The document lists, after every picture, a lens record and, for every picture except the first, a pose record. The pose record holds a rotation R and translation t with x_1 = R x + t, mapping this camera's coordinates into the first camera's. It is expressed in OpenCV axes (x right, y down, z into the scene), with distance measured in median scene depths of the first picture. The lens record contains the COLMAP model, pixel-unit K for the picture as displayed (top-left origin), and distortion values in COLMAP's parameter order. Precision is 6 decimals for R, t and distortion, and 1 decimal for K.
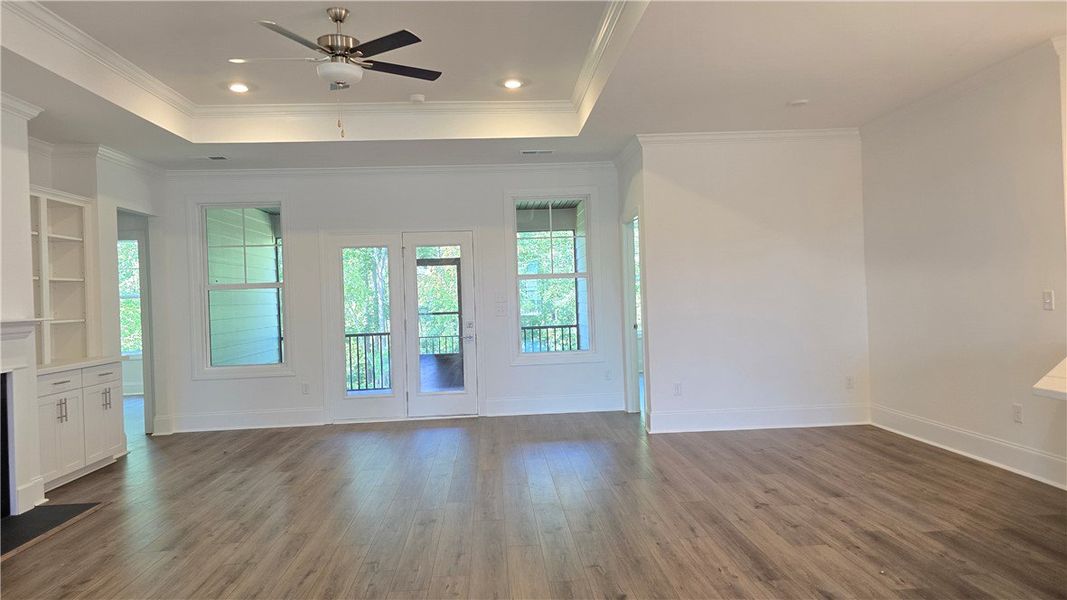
lens RADIAL K [[719.2, 0, 529.5], [0, 719.2, 297.5], [0, 0, 1]] dist [0.036148, -0.000688]
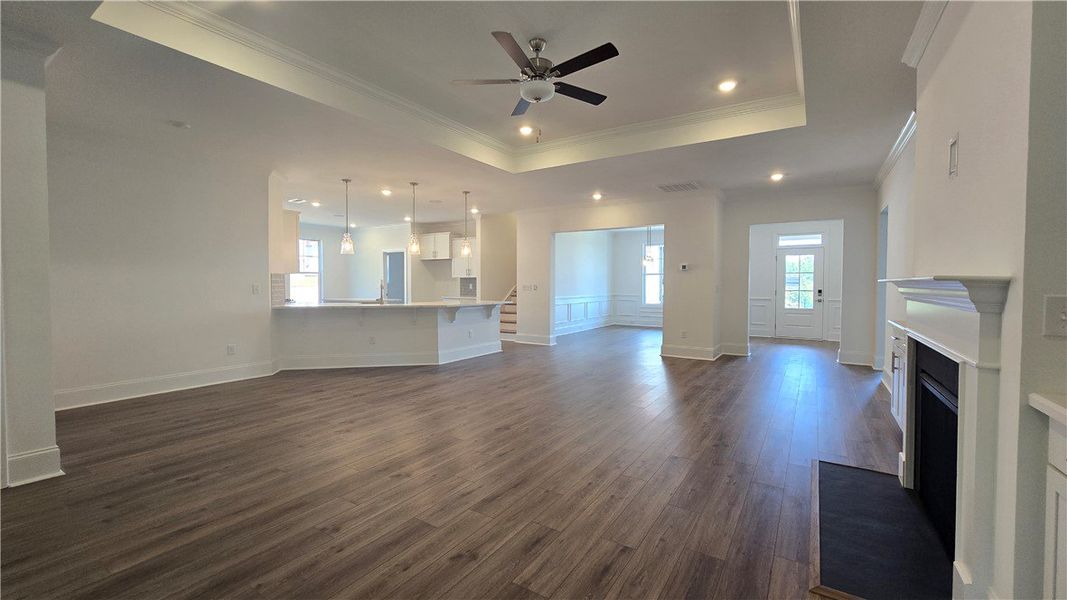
lens RADIAL K [[437.7, 0, 534.0], [0, 437.7, 296.8], [0, 0, 1]] dist [0.002313, 0.000337]
pose [[-0.808613, 0.016950, 0.588097, -0.768934], [0.025907, 0.999641, 0.006809, 0.045265], [-0.587770, 0.020742, -0.808762, 1.798506]]
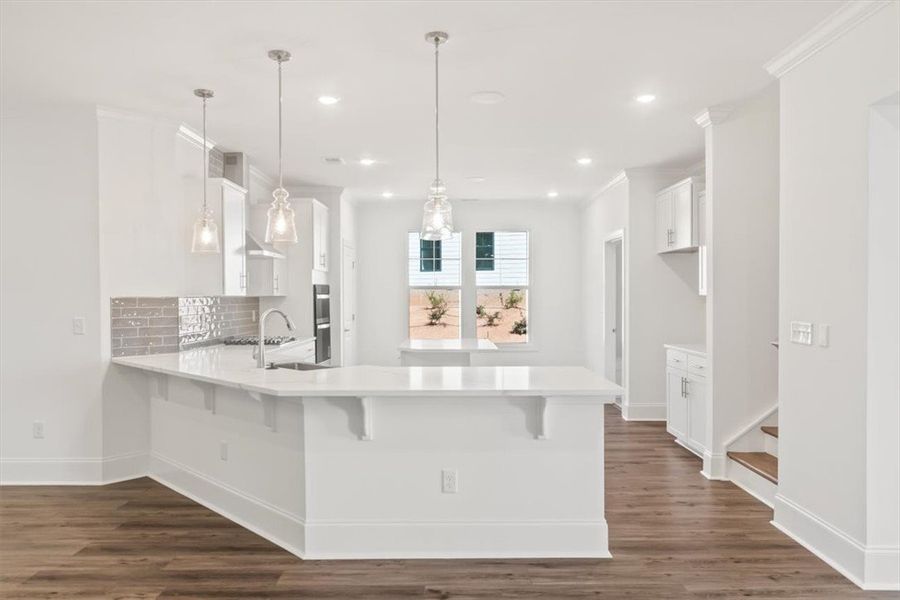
lens RADIAL K [[642.0, 0, 451.0], [0, 642.0, 304.4], [0, 0, 1]] dist [0.008223, 0.006305]
pose [[0.061401, 0.028193, 0.997715, -0.323336], [0.000615, 0.999600, -0.028284, -0.000667], [-0.998113, 0.002350, 0.061359, 0.407681]]
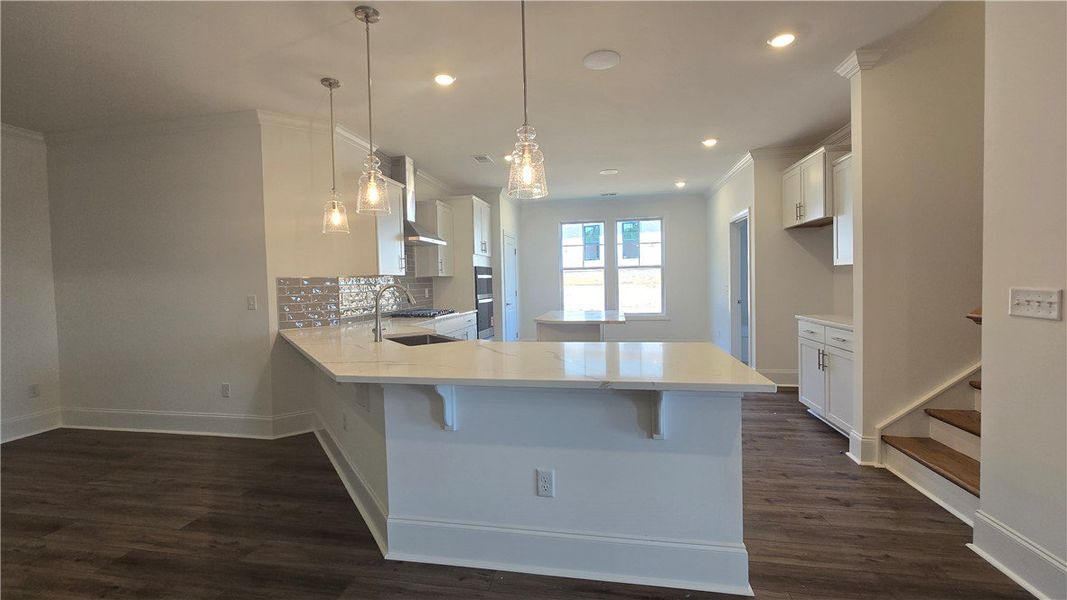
lens RADIAL K [[437.7, 0, 528.6], [0, 437.7, 293.6], [0, 0, 1]] dist [0.002313, 0.000337]
pose [[0.246685, 0.007949, 0.969063, 0.056819], [0.012455, 0.999858, -0.011372, 0.003830], [-0.969016, 0.014875, 0.246551, 0.356365]]
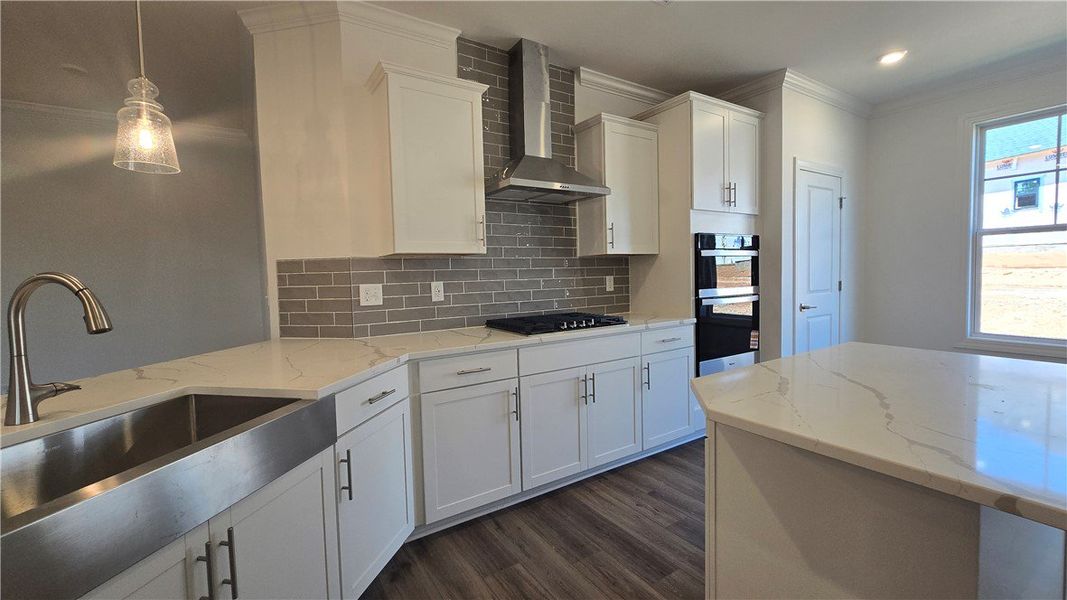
lens RADIAL K [[437.7, 0, 531.4], [0, 437.7, 292.1], [0, 0, 1]] dist [0.002313, 0.000337]
pose [[0.869184, -0.003954, 0.494474, 0.847143], [-0.012641, 0.999464, 0.030213, -0.026562], [-0.494328, -0.032511, 0.868667, 0.374476]]
